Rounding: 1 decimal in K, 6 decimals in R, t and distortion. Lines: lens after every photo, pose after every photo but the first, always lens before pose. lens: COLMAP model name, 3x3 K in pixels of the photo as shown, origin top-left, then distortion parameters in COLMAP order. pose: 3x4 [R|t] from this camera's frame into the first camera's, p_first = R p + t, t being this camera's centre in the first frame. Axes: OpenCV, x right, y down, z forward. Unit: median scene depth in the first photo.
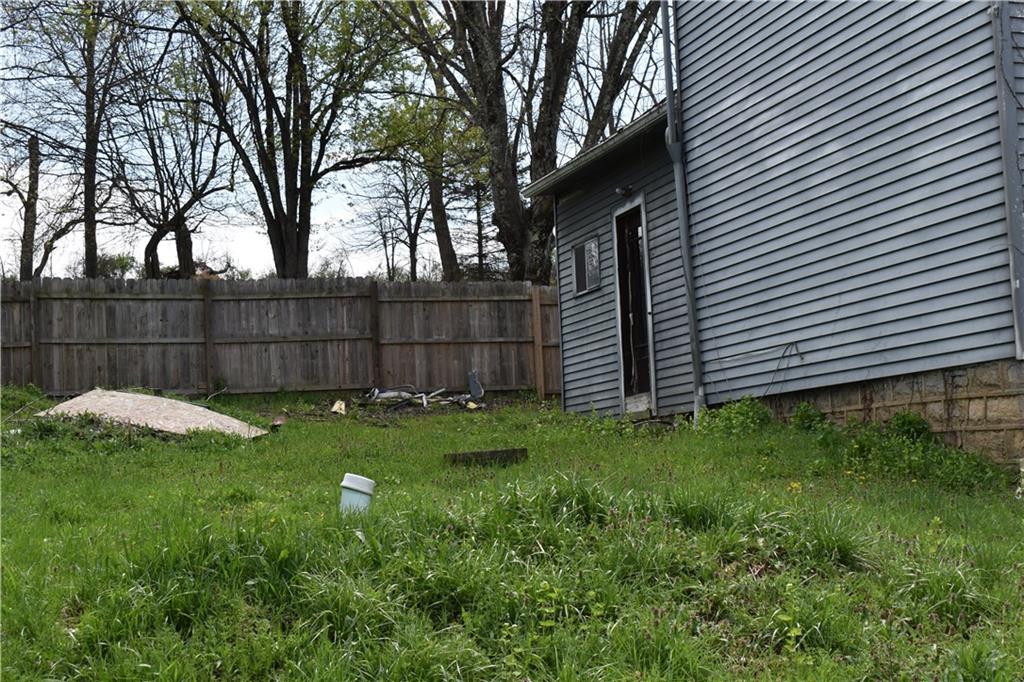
lens RADIAL K [[1619.9, 0, 512.0], [0, 1619.9, 341.0], [0, 0, 1]] dist [0.001618, -0.106734]
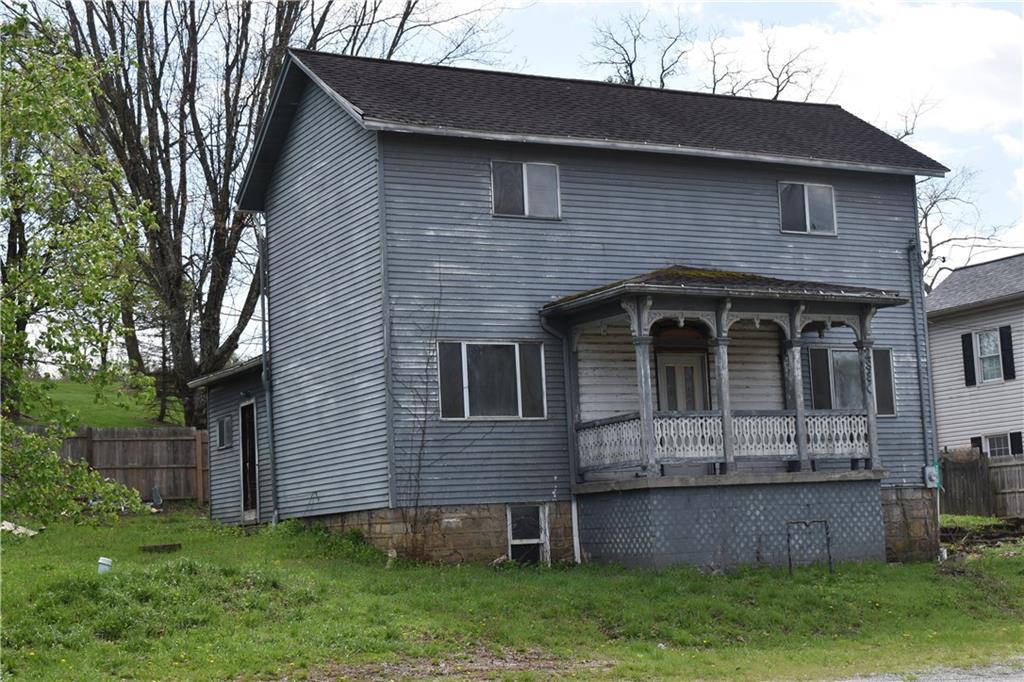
lens RADIAL K [[1619.9, 0, 512.0], [0, 1619.9, 341.0], [0, 0, 1]] dist [0.001618, -0.106734]
pose [[0.981607, 0.022721, 0.189555, 0.019711], [-0.013789, 0.998737, -0.048304, -0.072063], [-0.190414, 0.044802, 0.980681, -0.818379]]
